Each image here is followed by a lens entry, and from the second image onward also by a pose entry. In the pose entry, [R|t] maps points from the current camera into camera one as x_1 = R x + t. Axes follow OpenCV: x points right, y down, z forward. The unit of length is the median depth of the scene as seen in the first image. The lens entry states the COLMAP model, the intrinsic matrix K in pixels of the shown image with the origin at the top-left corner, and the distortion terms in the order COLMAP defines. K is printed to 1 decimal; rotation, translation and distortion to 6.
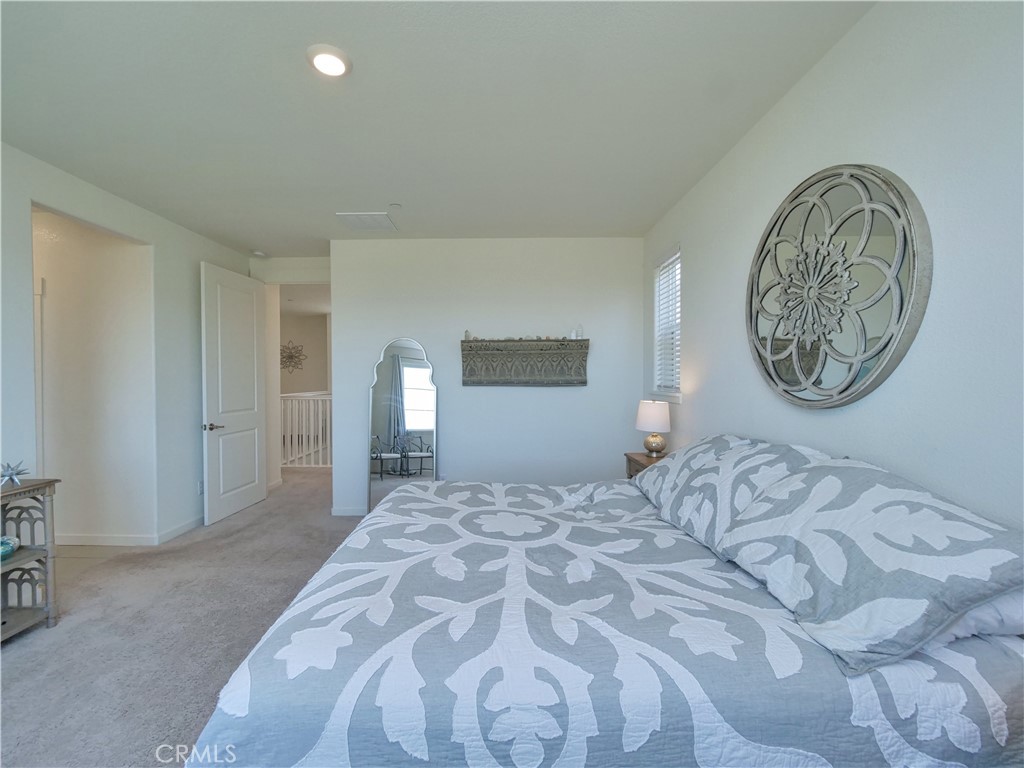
lens RADIAL K [[438.1, 0, 497.6], [0, 438.1, 382.8], [0, 0, 1]] dist [-0.007785, -0.000548]
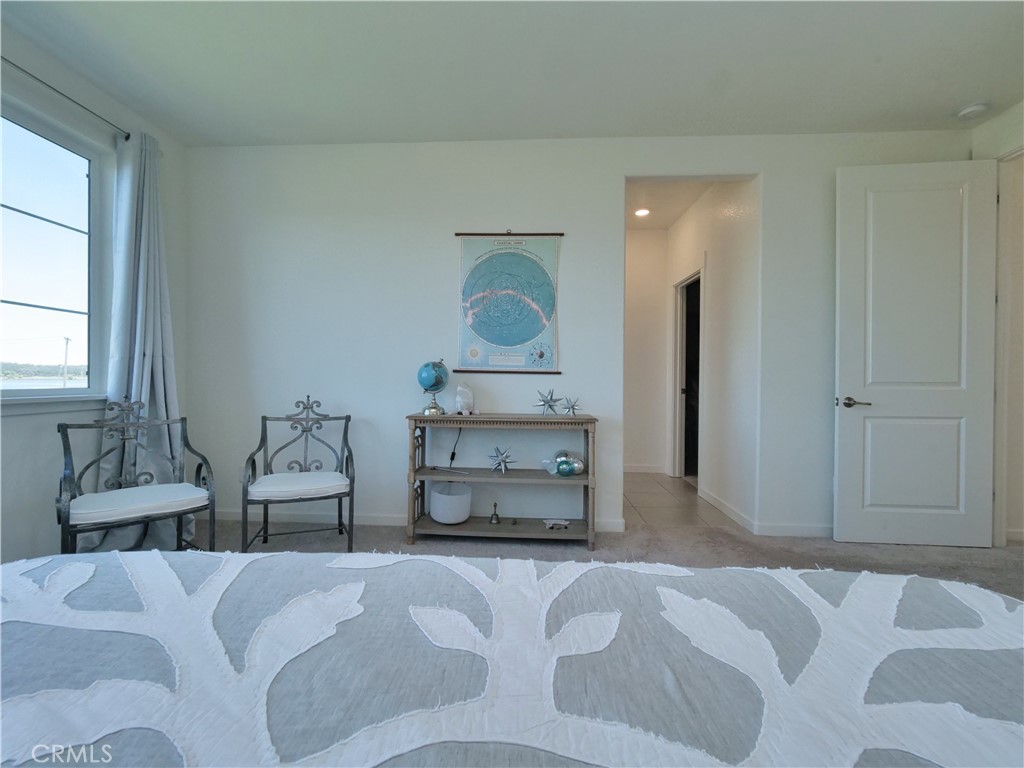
lens RADIAL K [[436.3, 0, 509.2], [0, 436.3, 379.8], [0, 0, 1]] dist [-0.001368, -0.000293]
pose [[-0.039463, 0.011259, -0.999158, 0.054767], [-0.020564, 0.999716, 0.012078, 0.069525], [0.999009, 0.021024, -0.039220, 0.496077]]
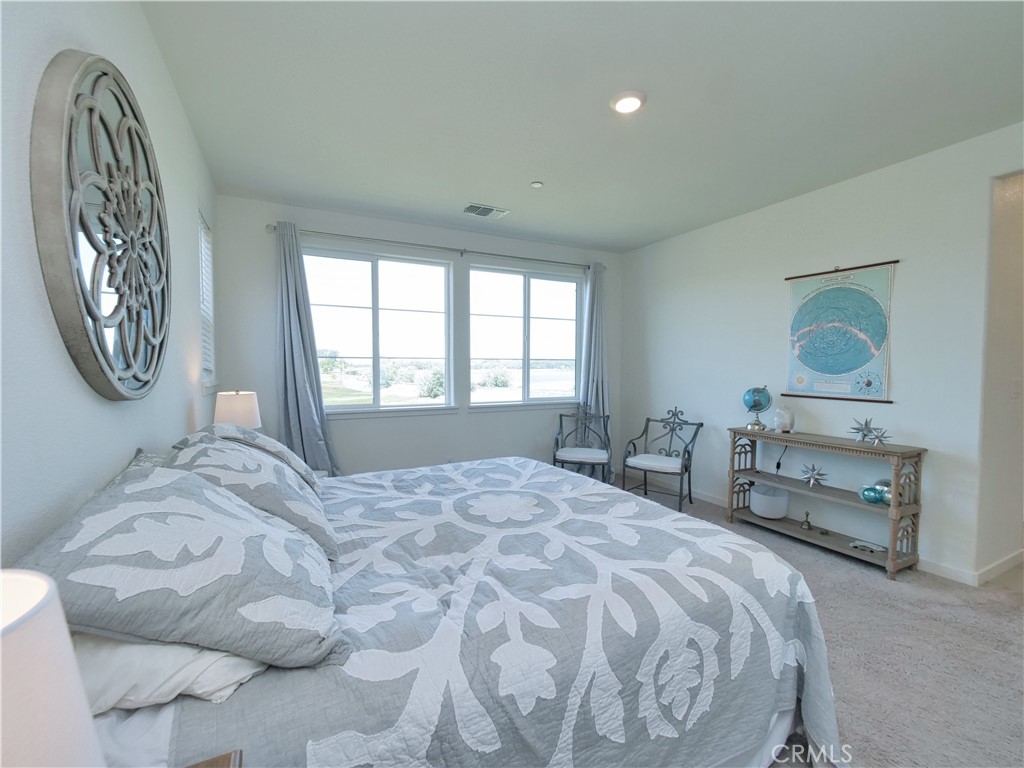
lens RADIAL K [[438.1, 0, 497.6], [0, 438.1, 382.8], [0, 0, 1]] dist [-0.007785, -0.000548]
pose [[-0.890872, 0.023214, -0.453660, 0.243893], [-0.000288, 0.998664, 0.051668, -0.009334], [0.454254, 0.046160, -0.889676, 0.924782]]
